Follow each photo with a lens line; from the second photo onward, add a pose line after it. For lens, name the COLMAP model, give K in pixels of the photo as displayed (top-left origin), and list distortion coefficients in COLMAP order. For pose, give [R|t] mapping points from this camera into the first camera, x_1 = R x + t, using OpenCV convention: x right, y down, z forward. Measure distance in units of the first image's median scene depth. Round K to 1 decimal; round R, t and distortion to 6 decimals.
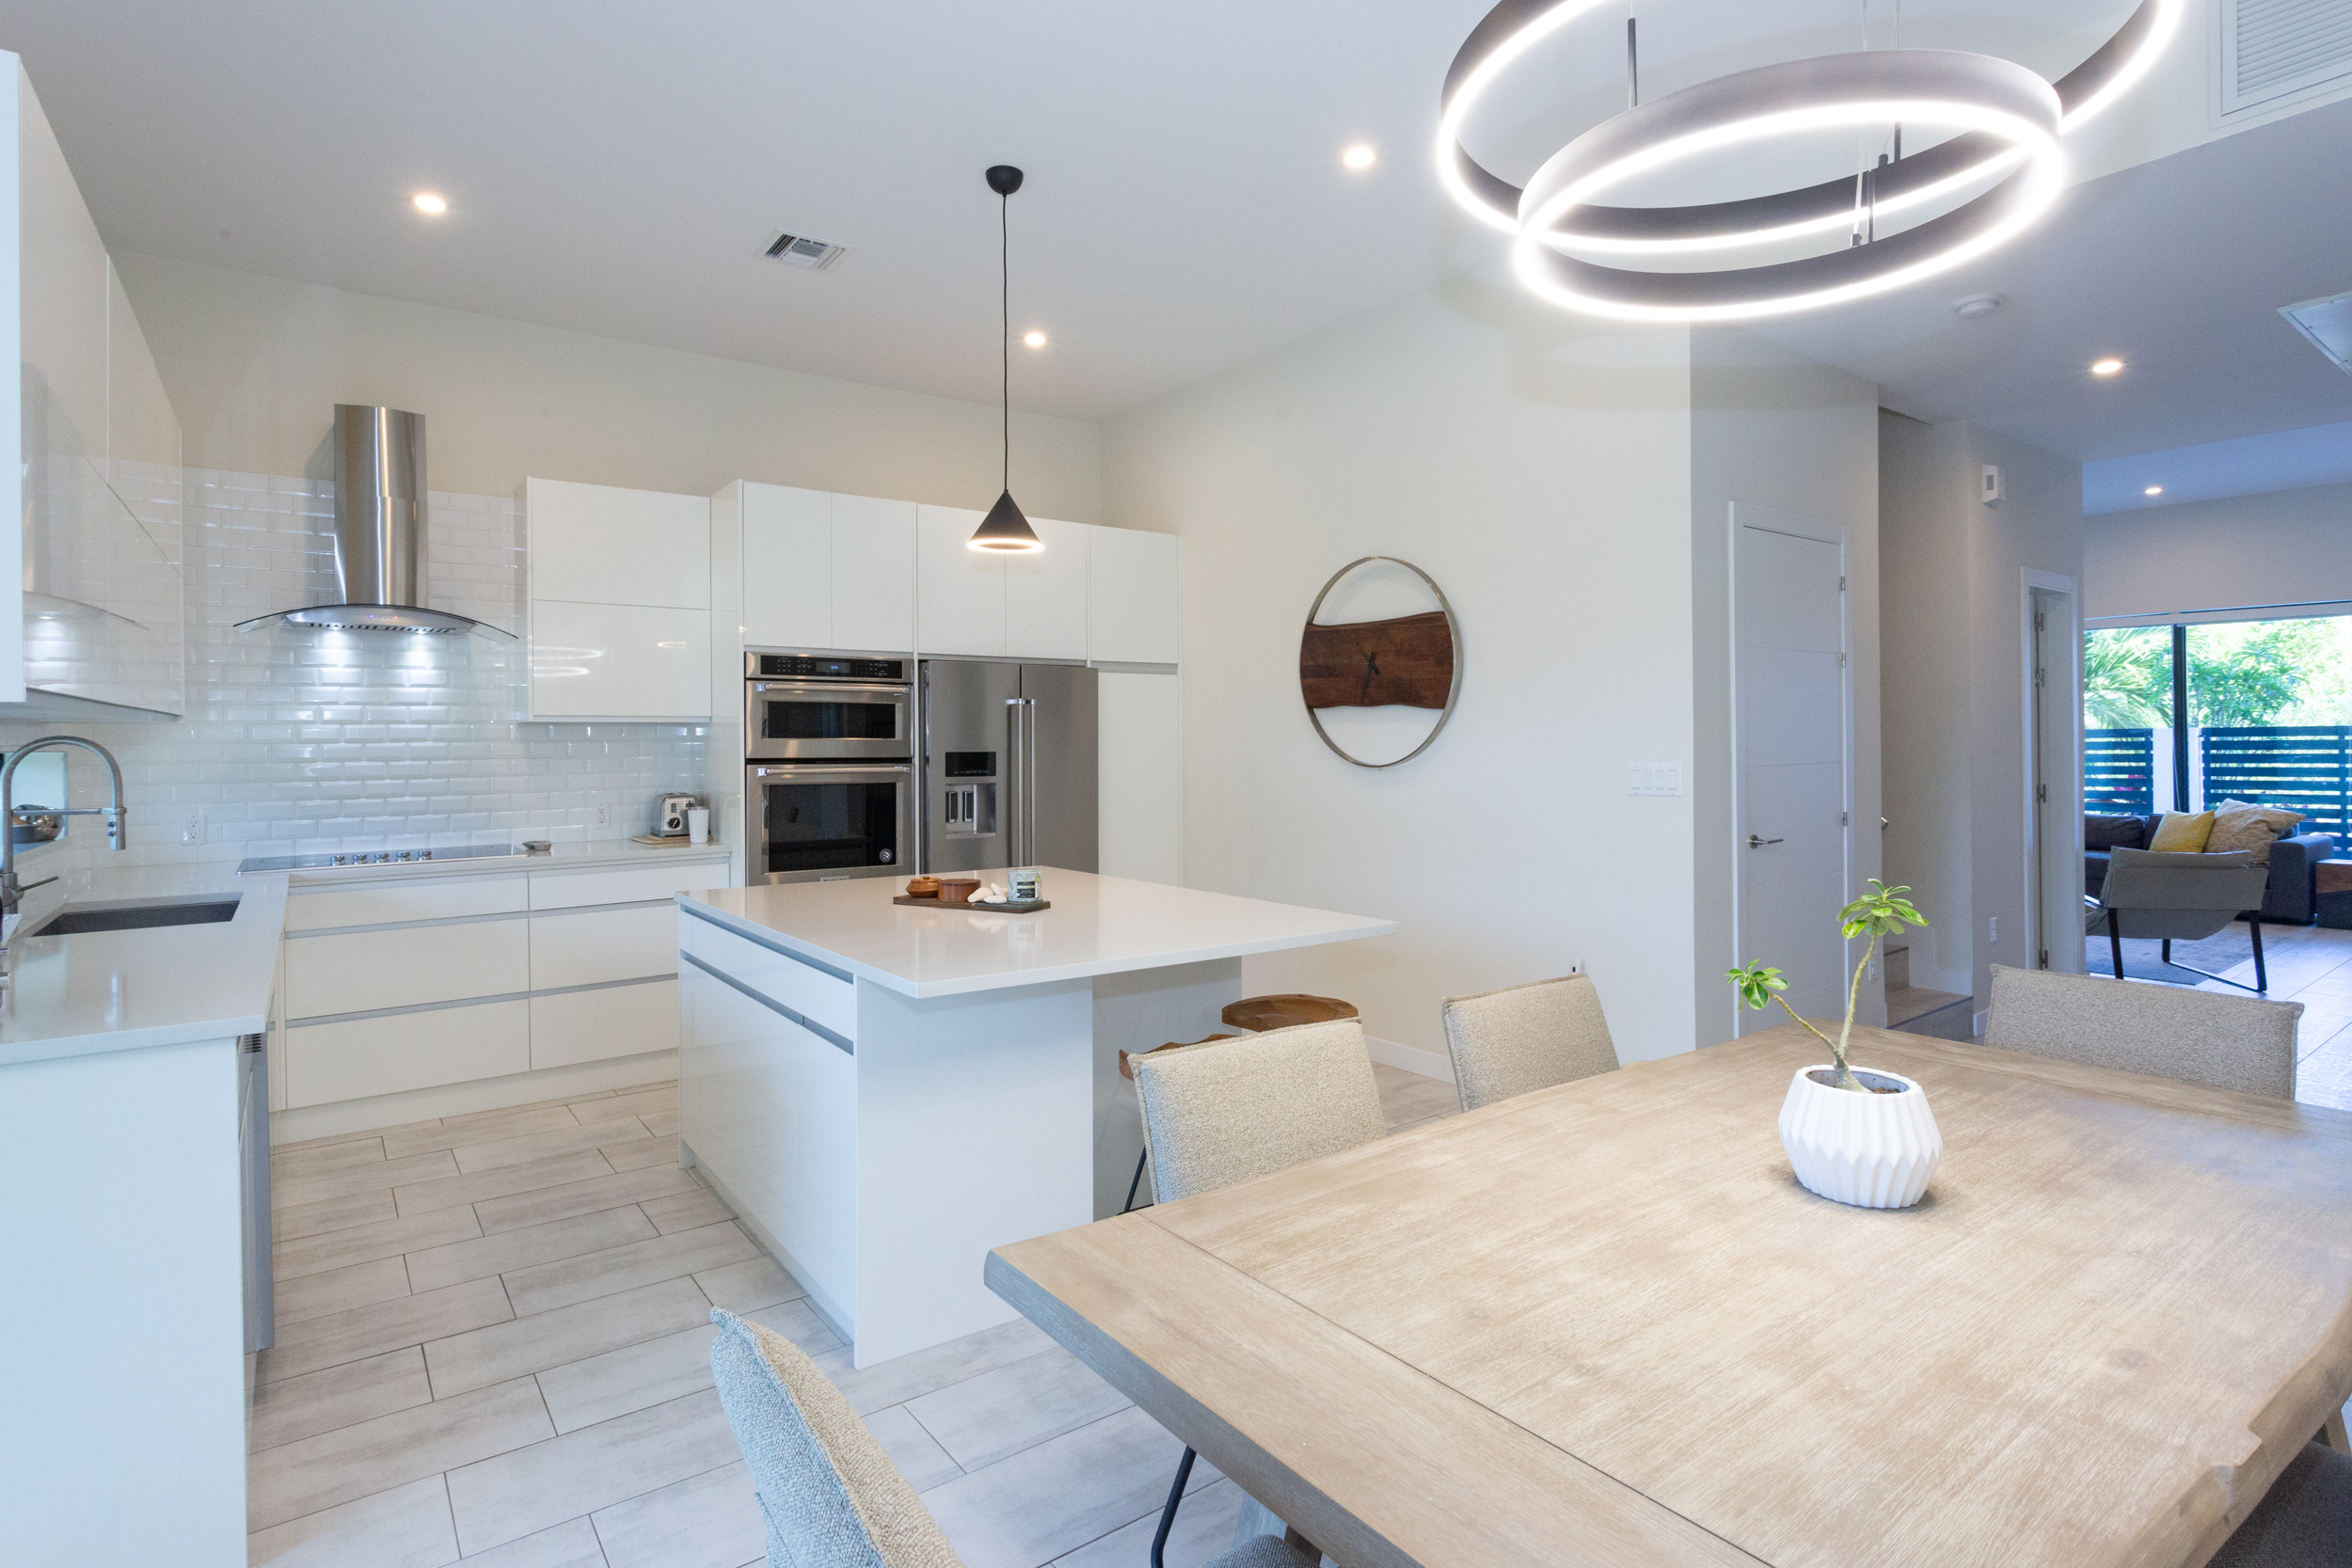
lens RADIAL K [[1135.0, 0, 1135.6], [0, 1135.0, 742.1], [0, 0, 1]] dist [-0.012905, 0.003645]
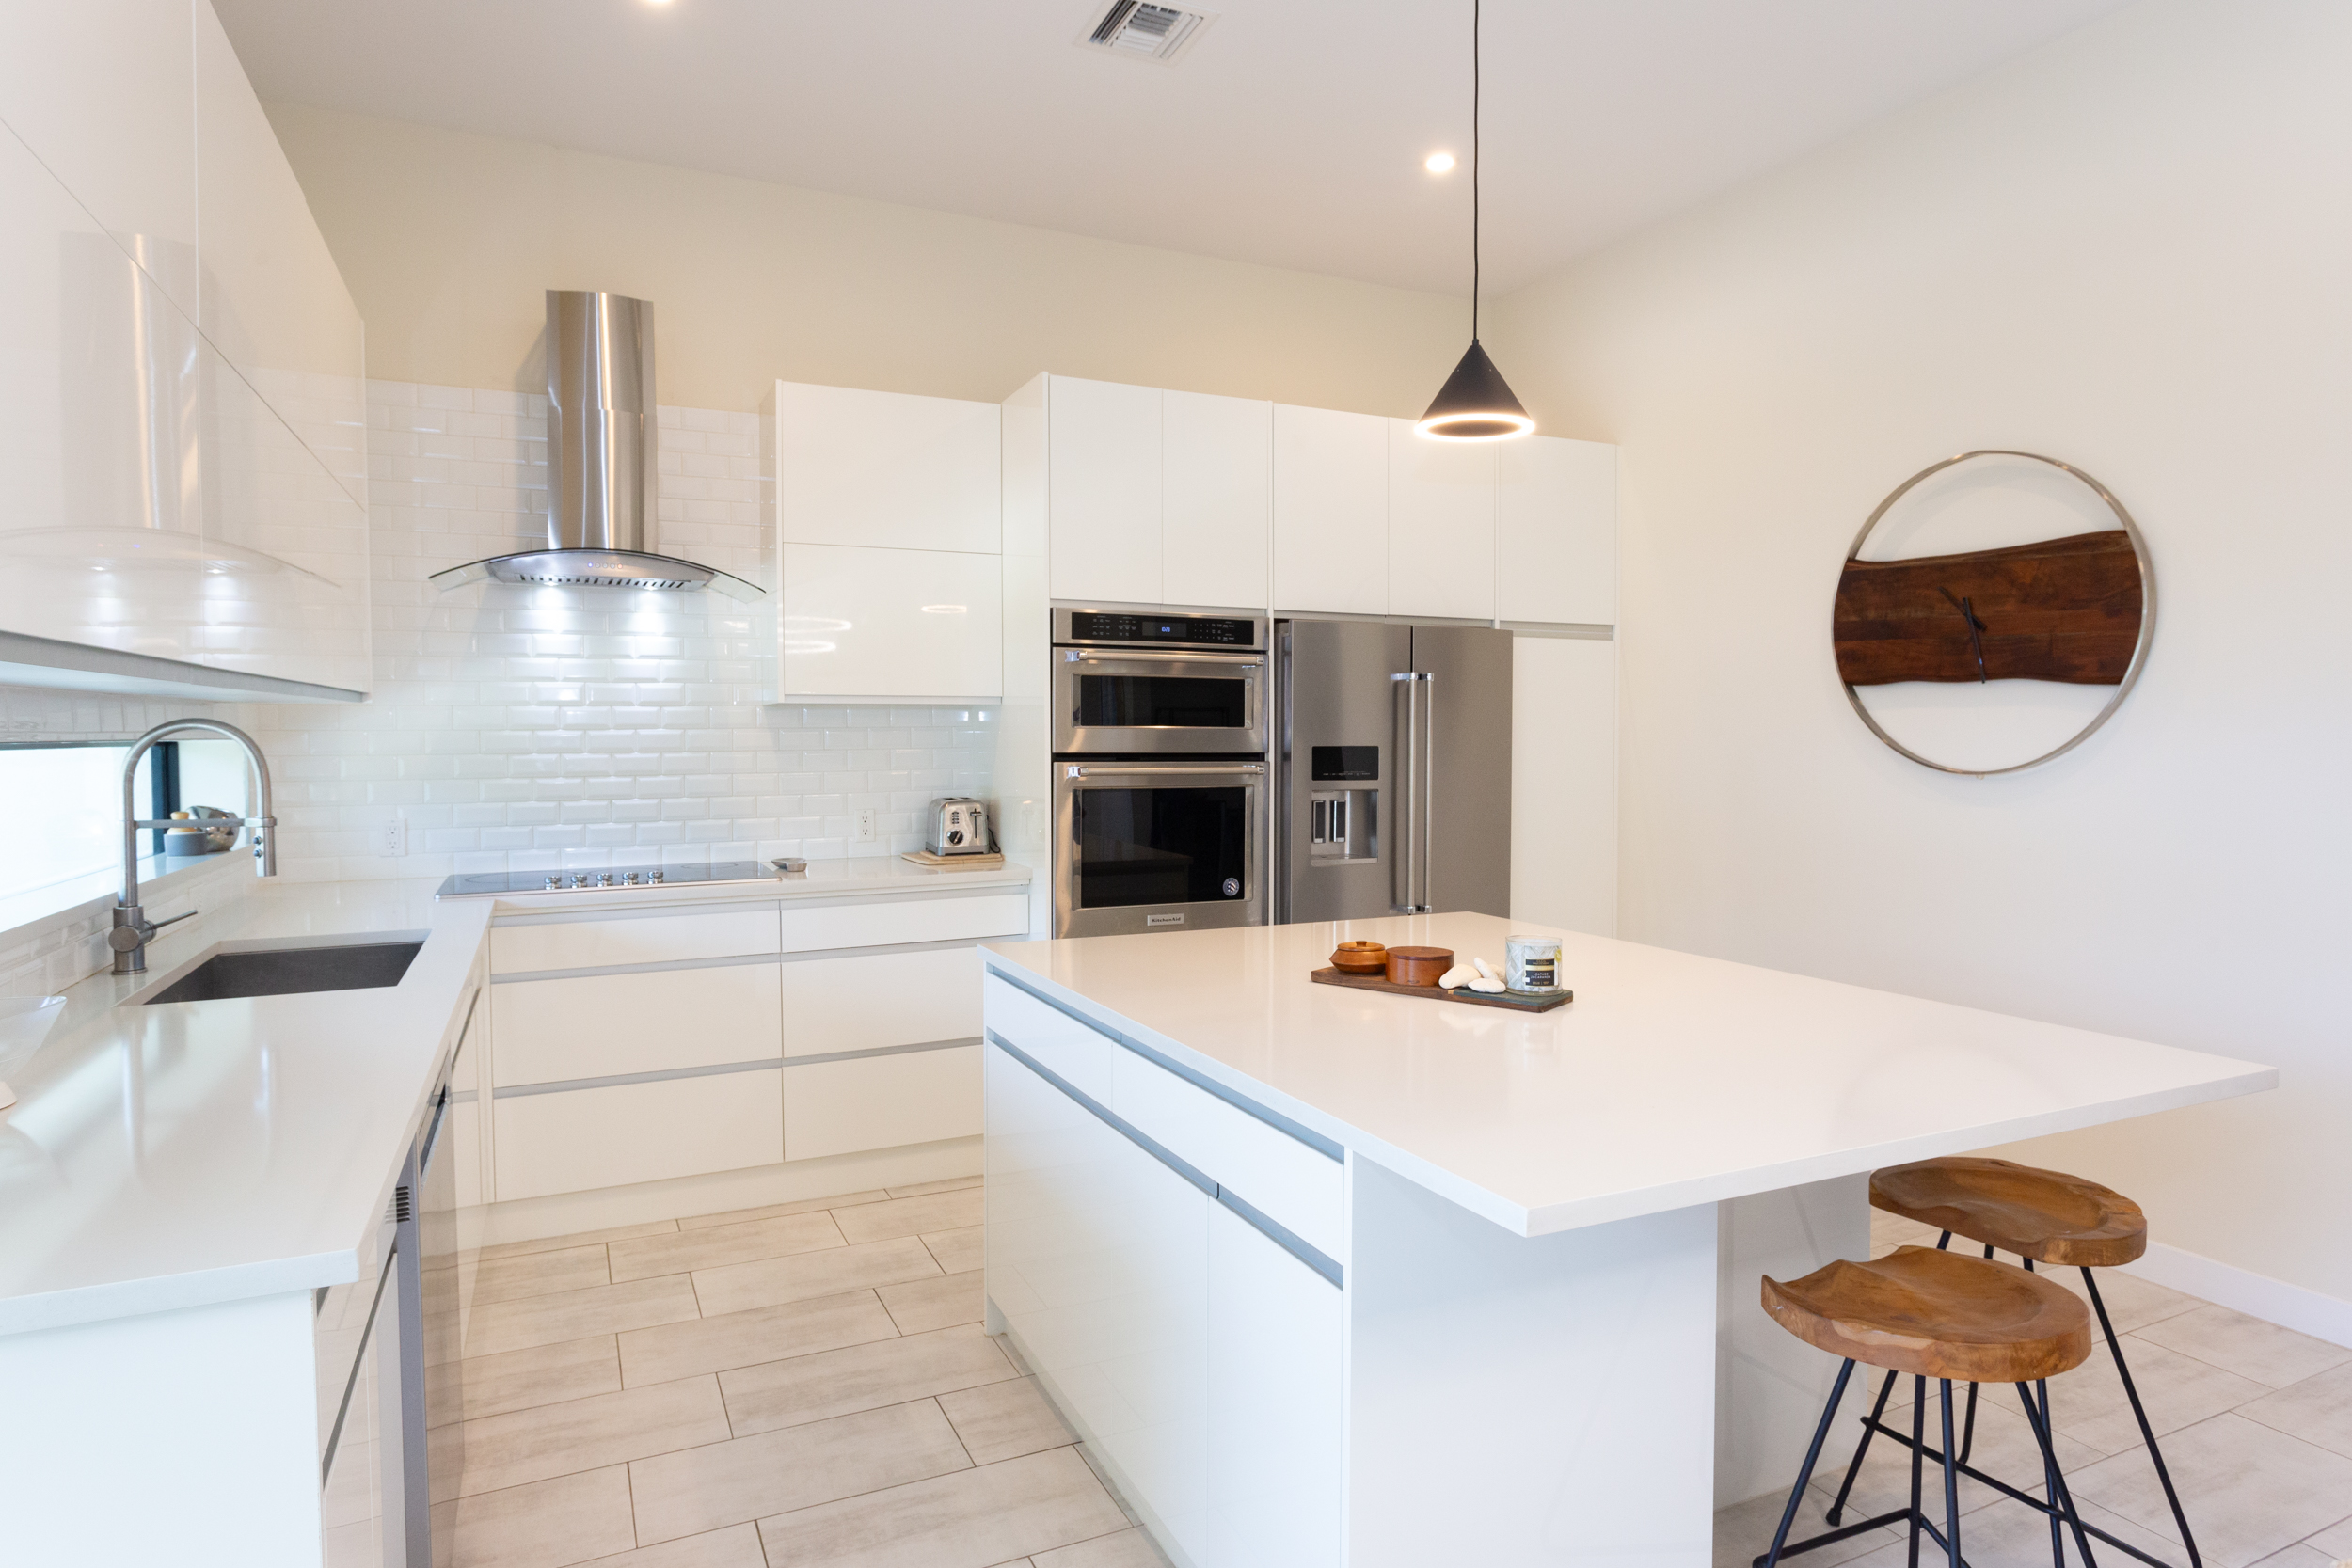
lens RADIAL K [[1322.7, 0, 1167.8], [0, 1322.7, 771.2], [0, 0, 1]] dist [-0.015409, 0.009245]
pose [[0.980879, 0.010919, -0.194313, -0.106284], [-0.005275, 0.999550, 0.029539, 0.000237], [0.194548, -0.027949, 0.980495, 0.176617]]
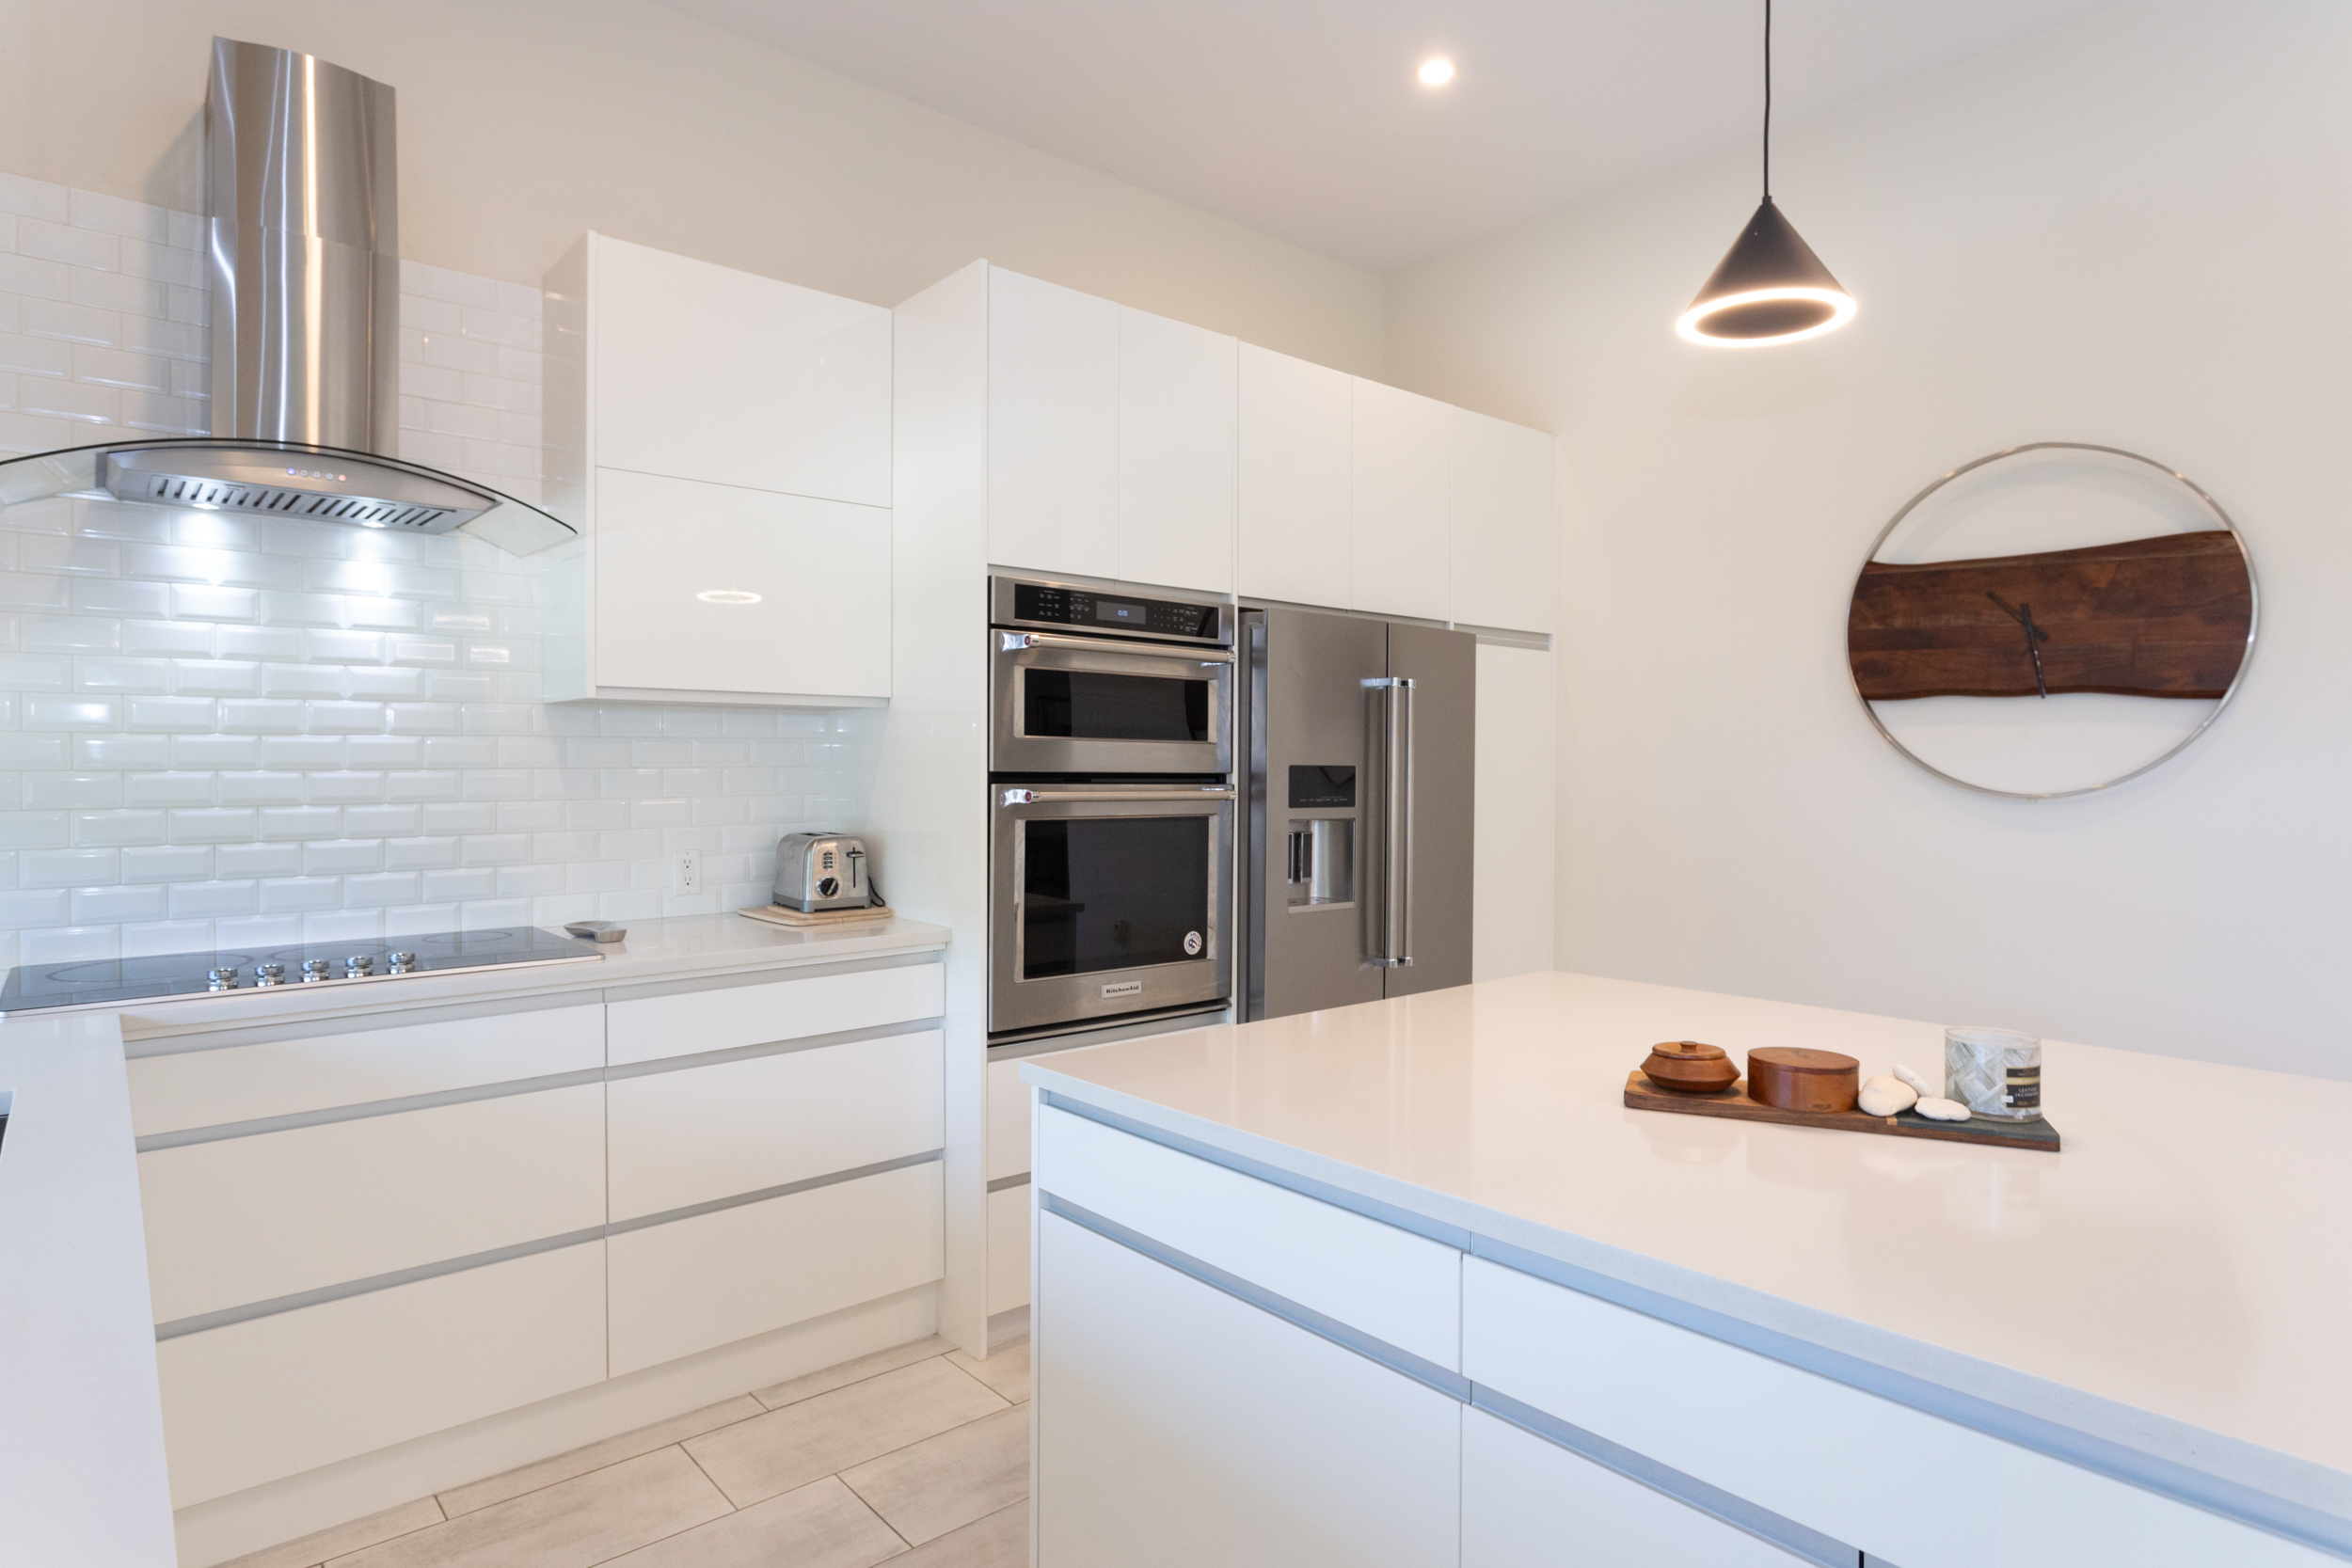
lens RADIAL K [[1322.7, 0, 1201.1], [0, 1322.7, 774.3], [0, 0, 1]] dist [-0.015409, 0.009245]
pose [[0.997379, 0.009974, 0.071661, -0.297428], [-0.010487, 0.999922, 0.006794, 0.010306], [-0.071588, -0.007527, 0.997406, 0.370011]]
